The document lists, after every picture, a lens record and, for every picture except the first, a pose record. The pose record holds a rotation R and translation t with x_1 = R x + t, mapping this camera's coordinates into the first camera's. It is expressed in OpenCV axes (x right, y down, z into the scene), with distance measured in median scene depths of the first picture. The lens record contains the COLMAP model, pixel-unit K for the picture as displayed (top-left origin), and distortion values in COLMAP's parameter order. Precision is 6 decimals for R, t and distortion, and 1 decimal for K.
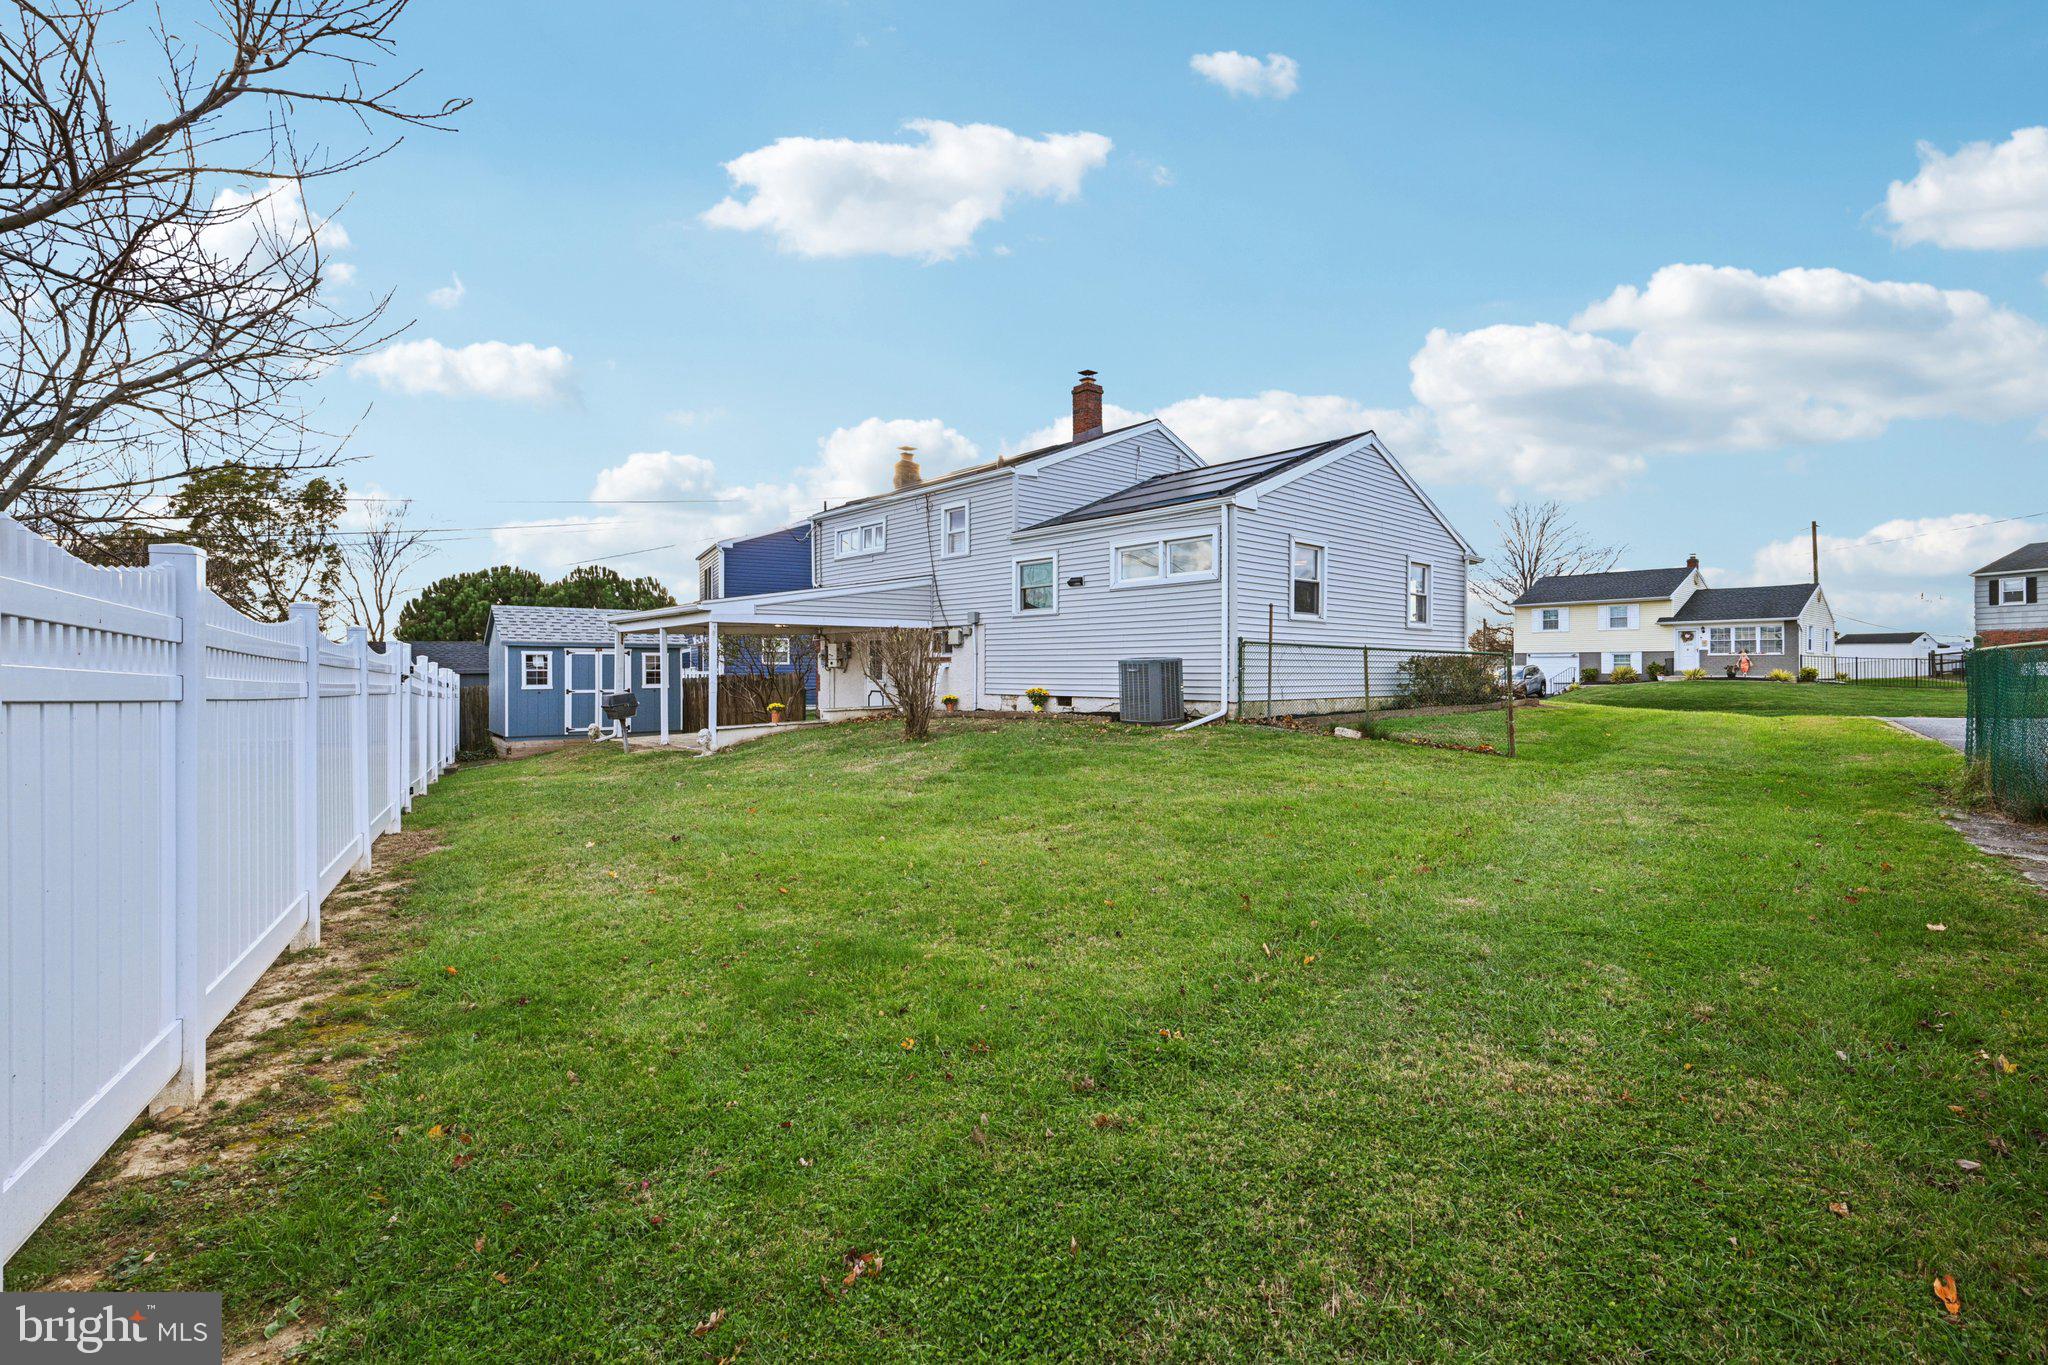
lens RADIAL K [[908.7, 0, 1025.6], [0, 908.7, 676.5], [0, 0, 1]] dist [0.002511, -0.000730]
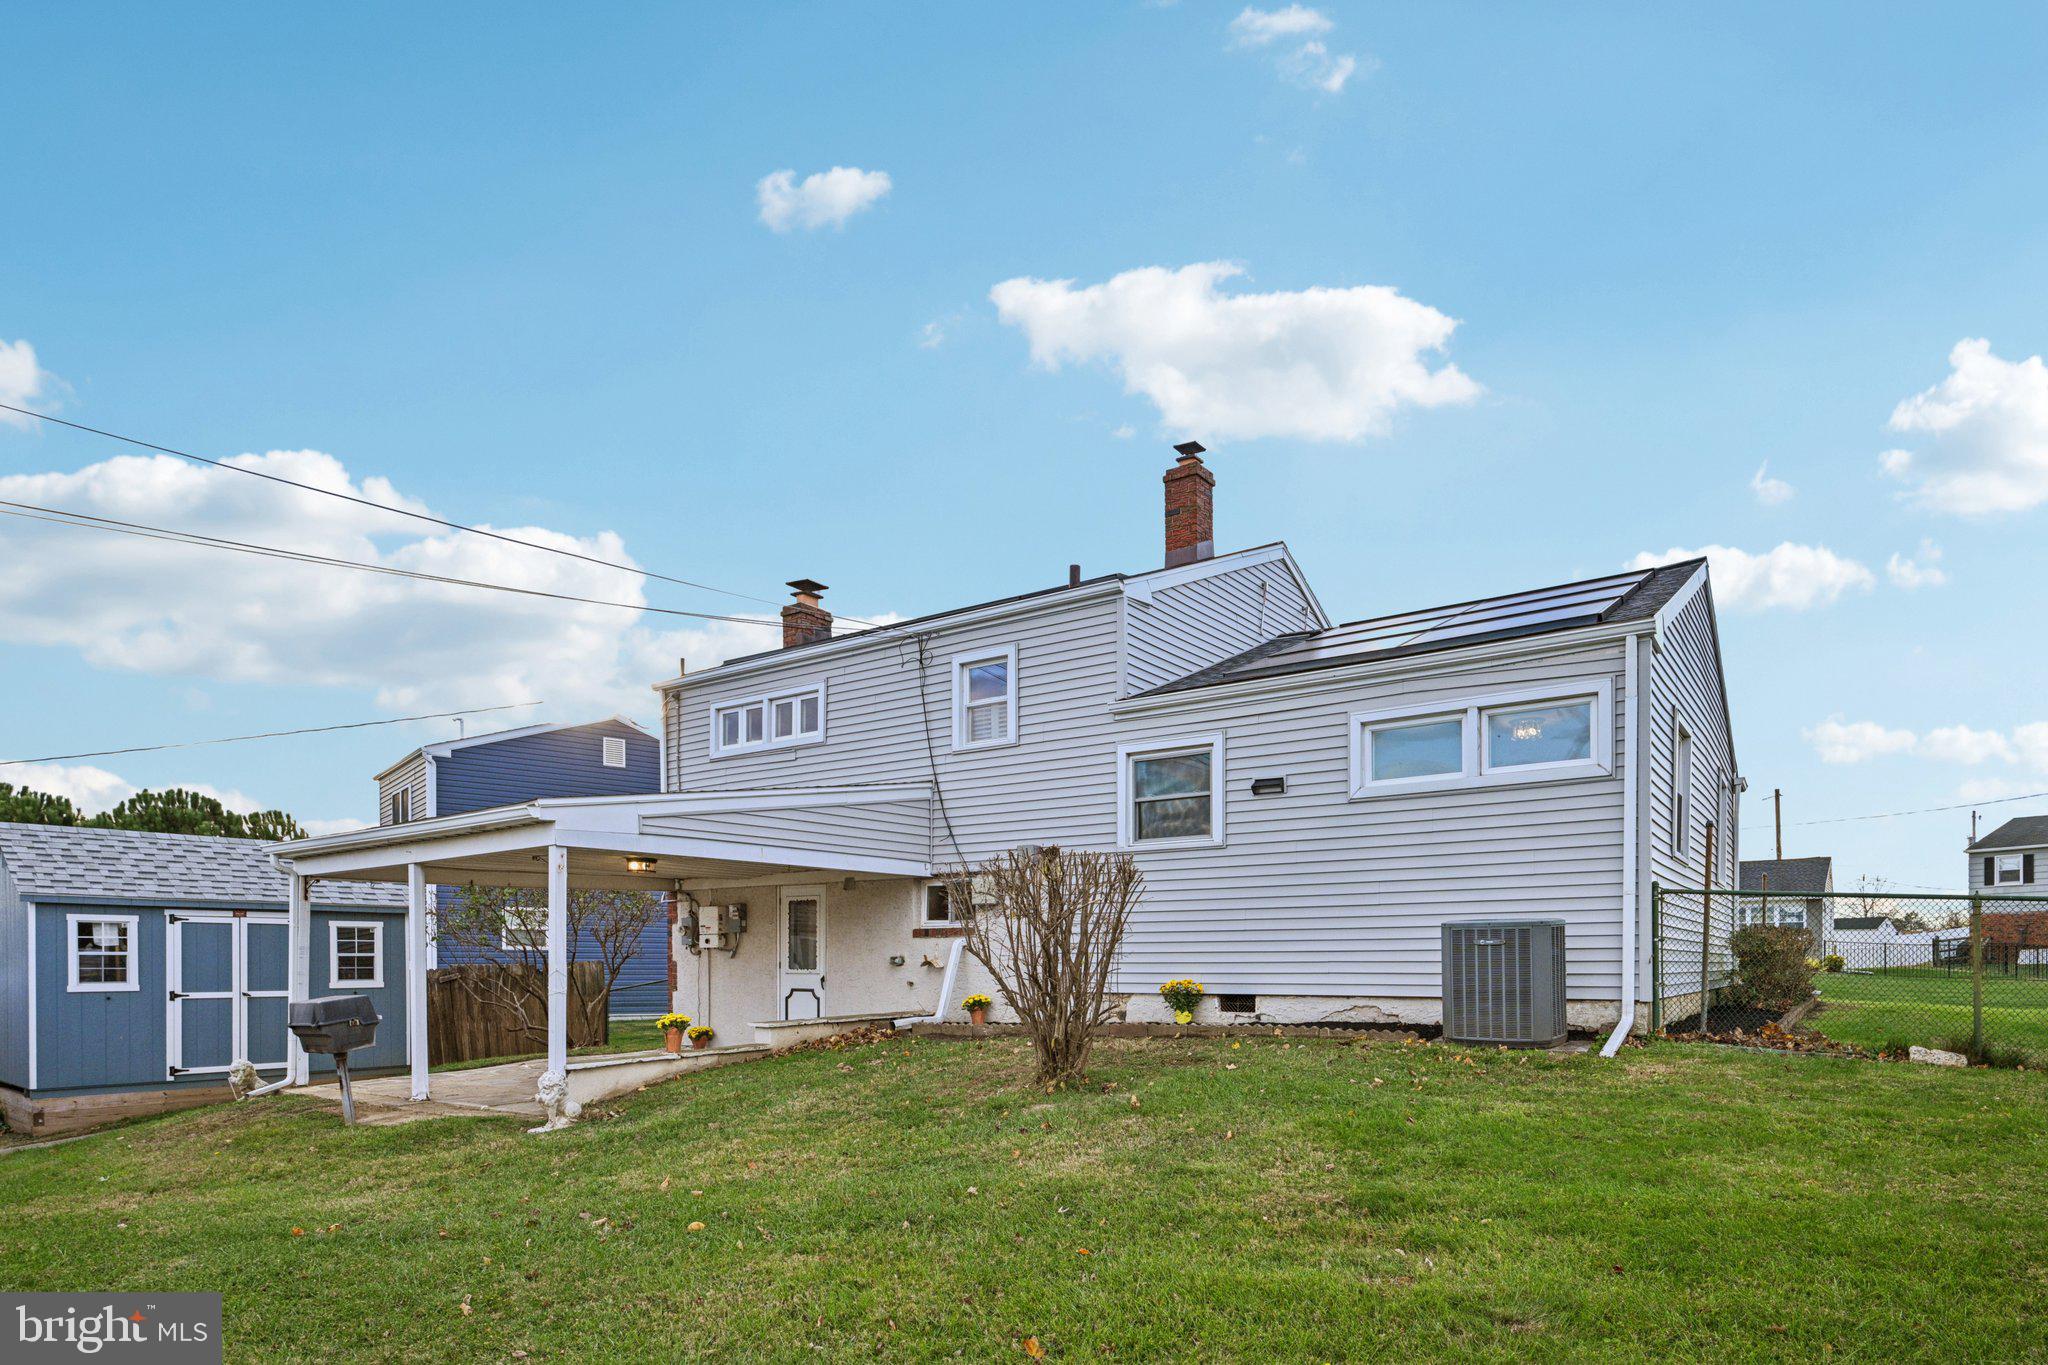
lens RADIAL K [[1136.6, 0, 1052.3], [0, 1136.6, 978.7], [0, 0, 1]] dist [-0.000013, -0.001852]
pose [[0.972517, -0.005855, 0.232758, -0.193052], [0.004819, 0.999976, 0.005018, 0.006815], [-0.232782, -0.003759, 0.972522, 0.300983]]
